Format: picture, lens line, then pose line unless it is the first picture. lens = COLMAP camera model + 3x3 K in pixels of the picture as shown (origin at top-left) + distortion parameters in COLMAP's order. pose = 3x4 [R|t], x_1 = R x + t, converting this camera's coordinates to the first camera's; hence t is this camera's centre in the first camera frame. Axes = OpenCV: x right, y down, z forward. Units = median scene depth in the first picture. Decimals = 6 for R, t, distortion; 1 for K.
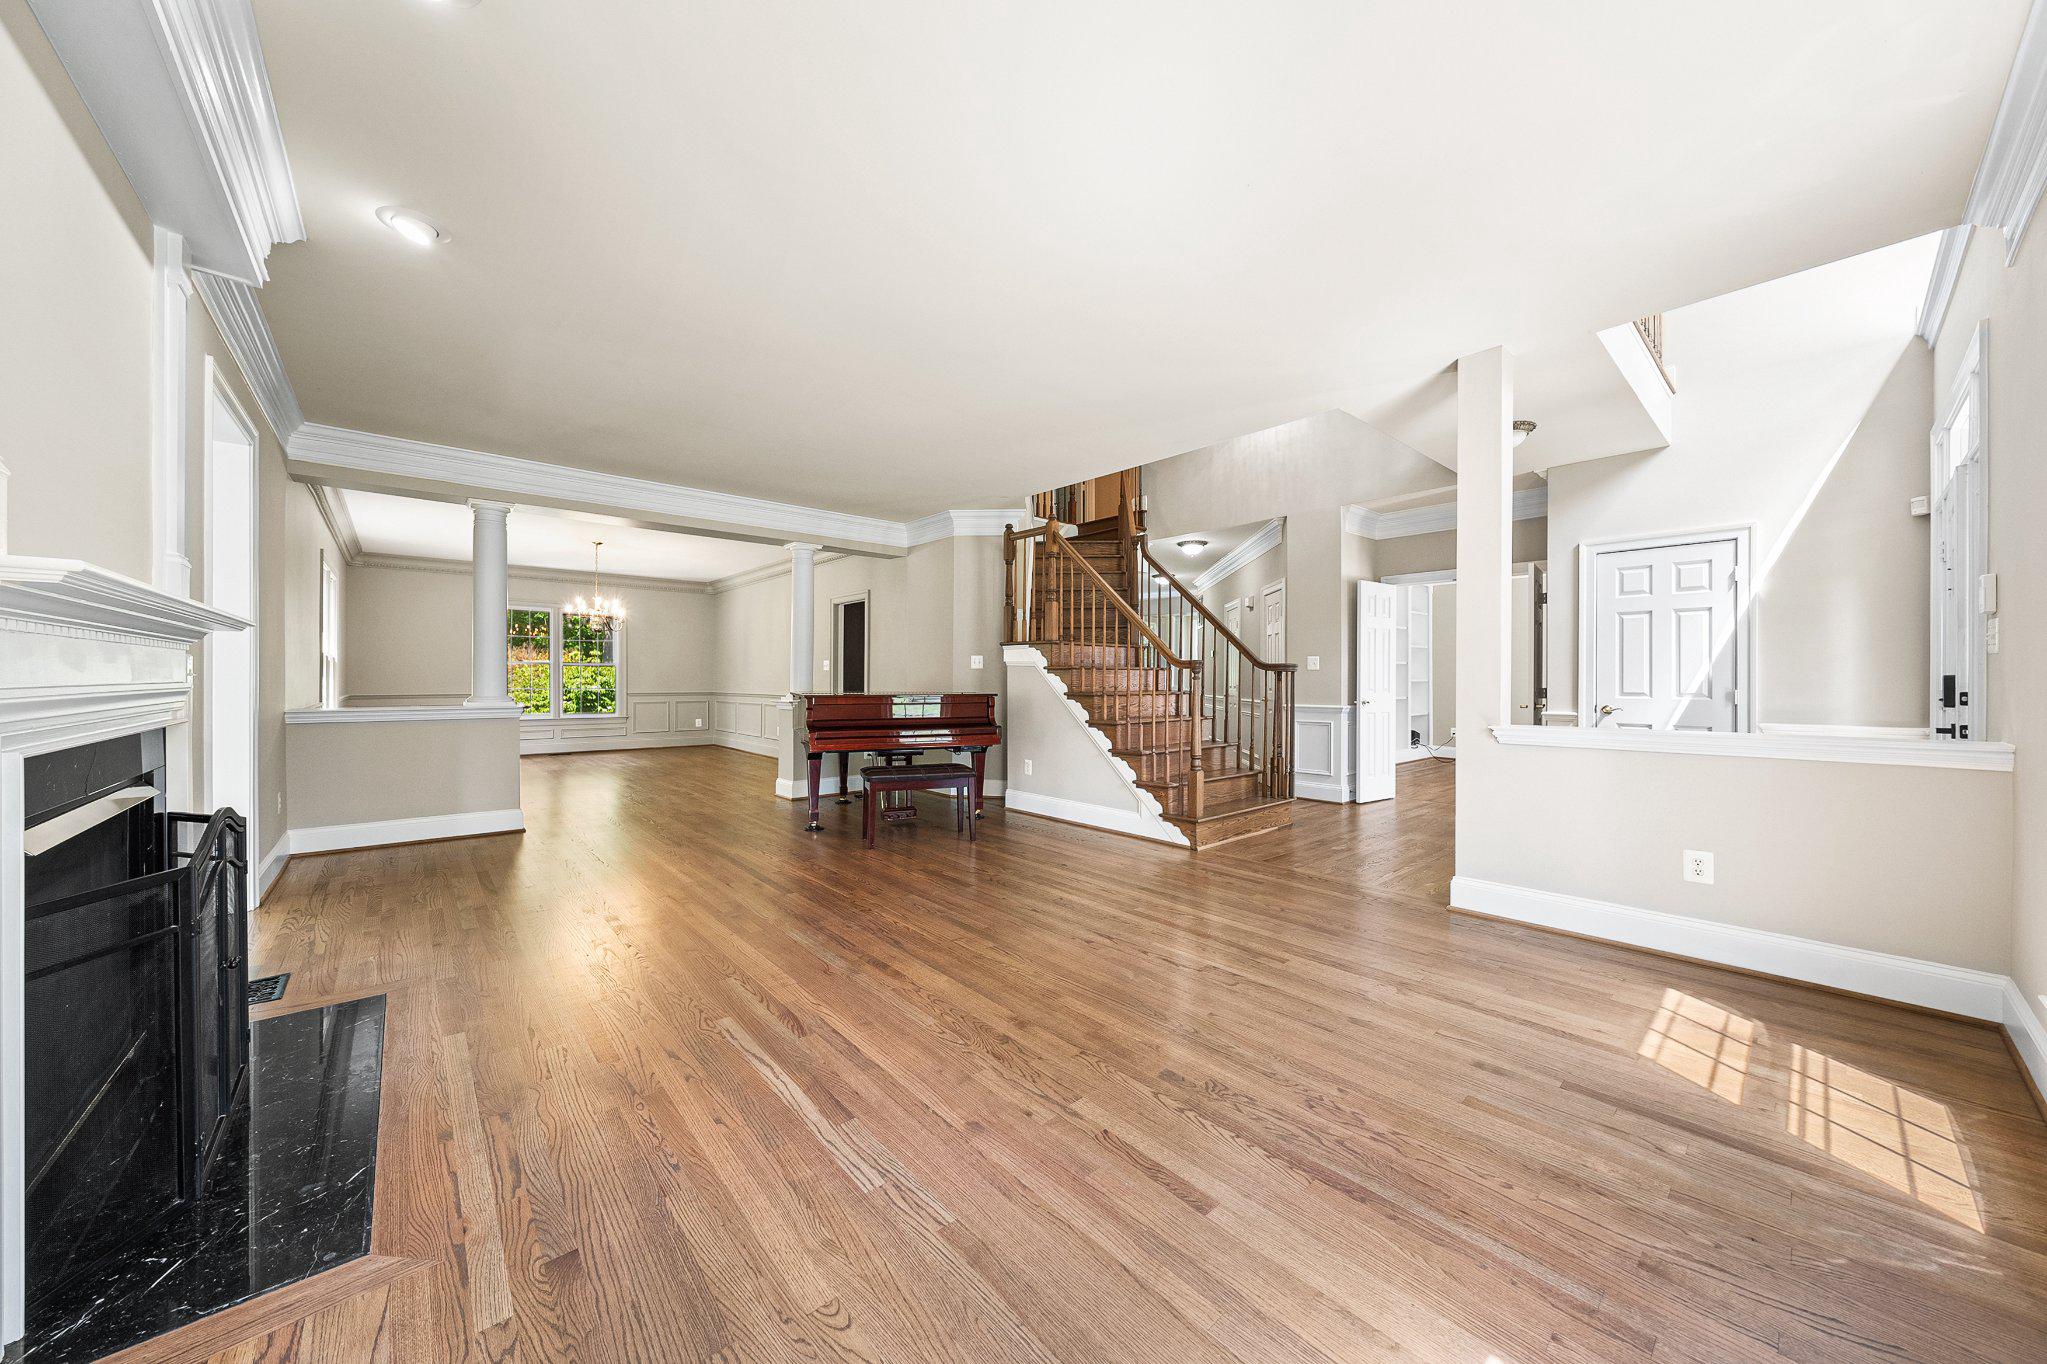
lens RADIAL K [[717.2, 0, 1021.6], [0, 717.2, 681.5], [0, 0, 1]] dist [-0.001416, -0.000054]
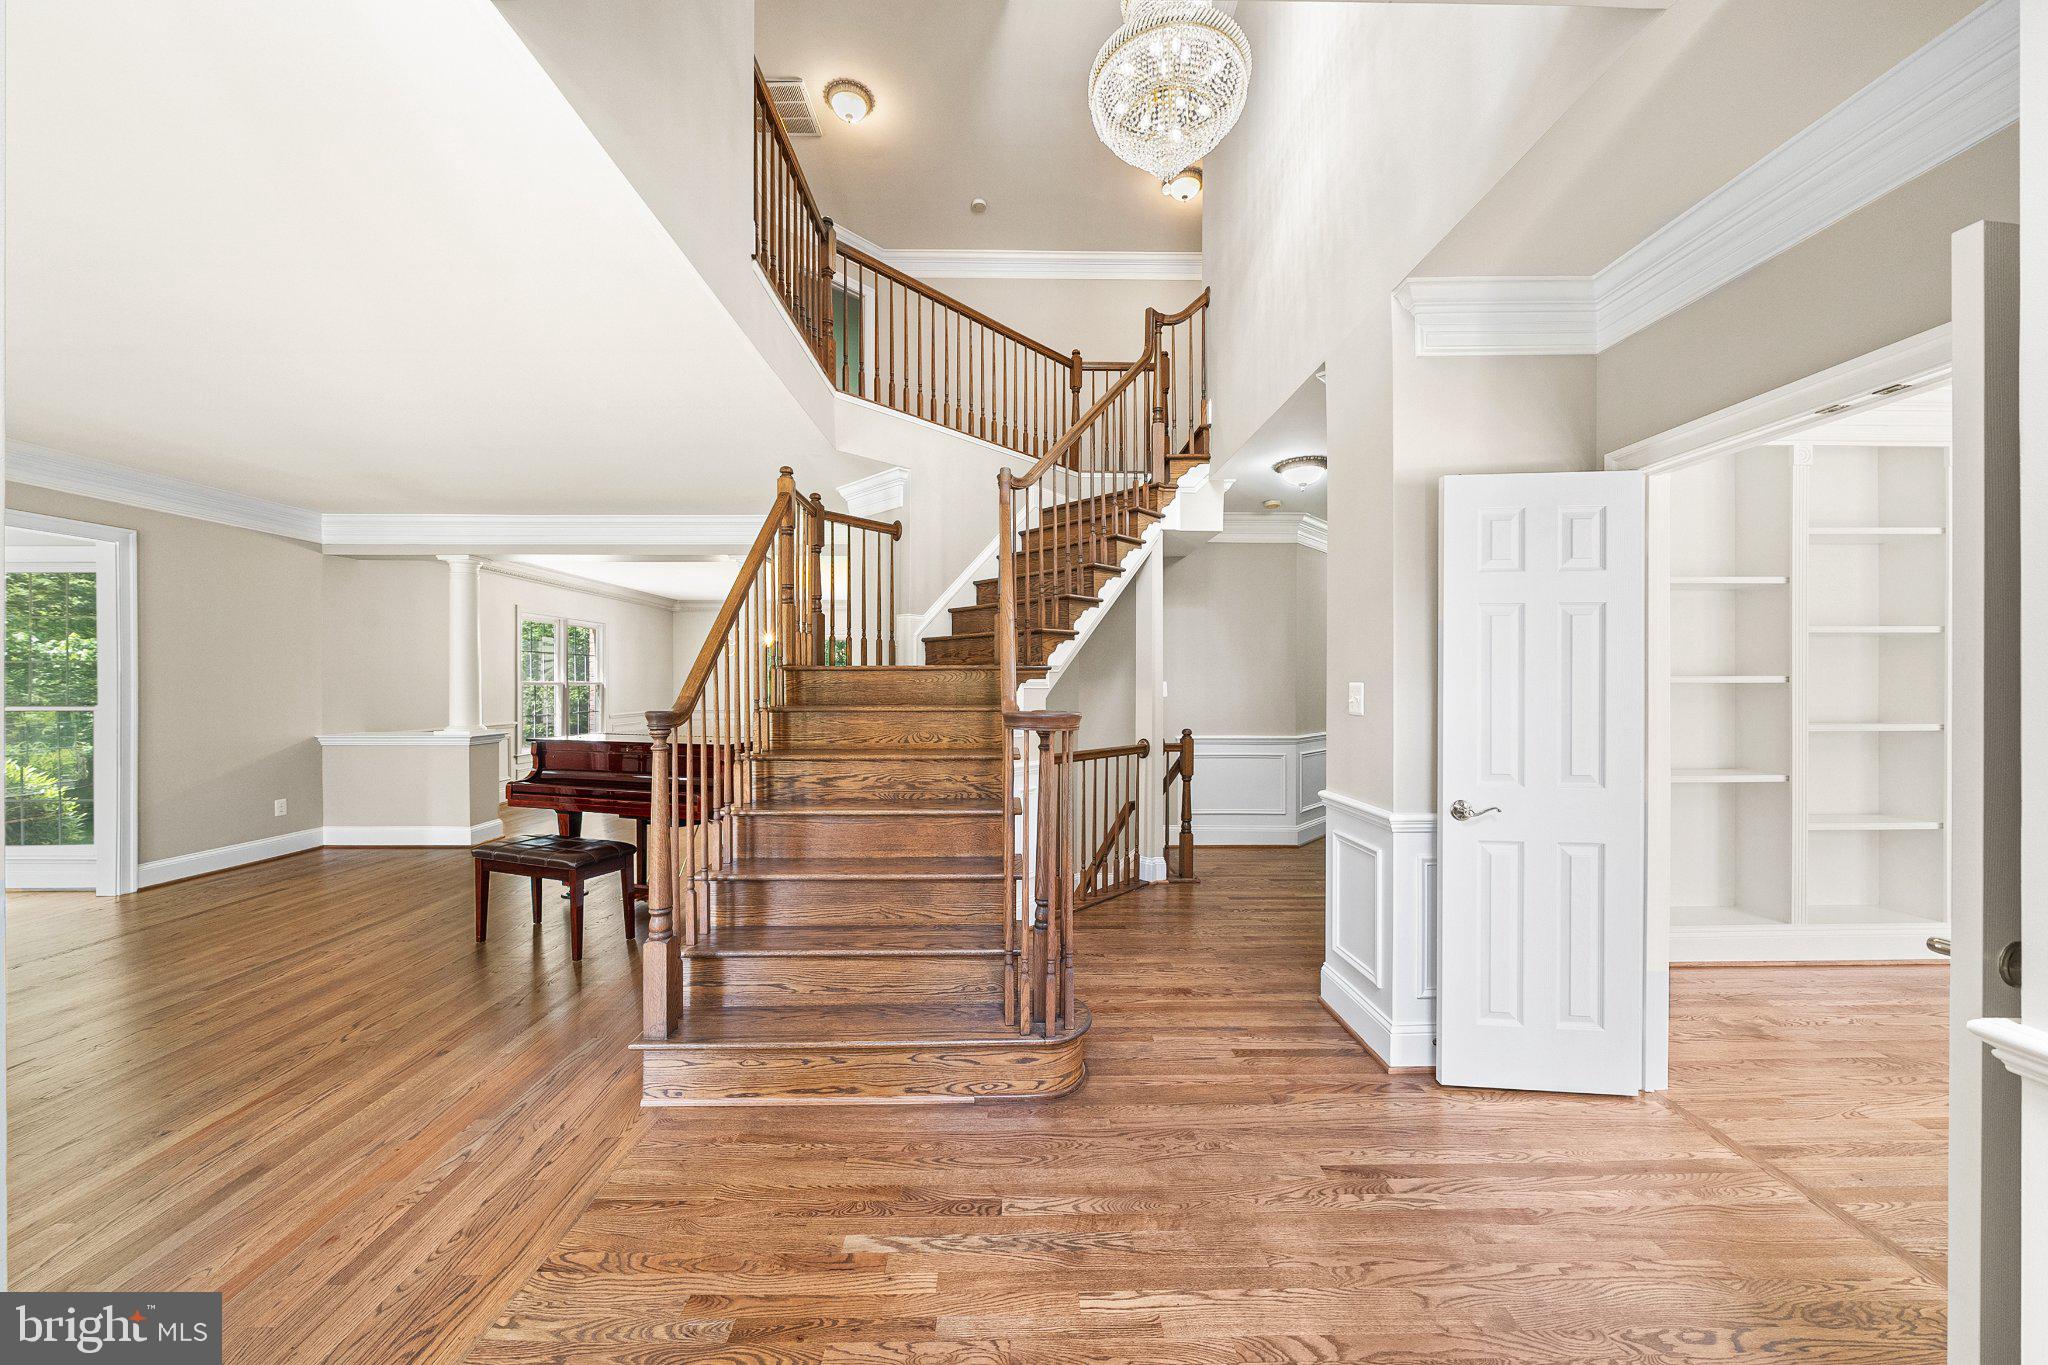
lens RADIAL K [[717.6, 0, 1022.3], [0, 717.6, 681.8], [0, 0, 1]] dist [-0.001416, -0.000054]
pose [[0.758541, 0.001110, -0.651624, 0.431171], [-0.002060, 0.999998, -0.000694, -0.027790], [0.651622, 0.001868, 0.758542, 0.459293]]
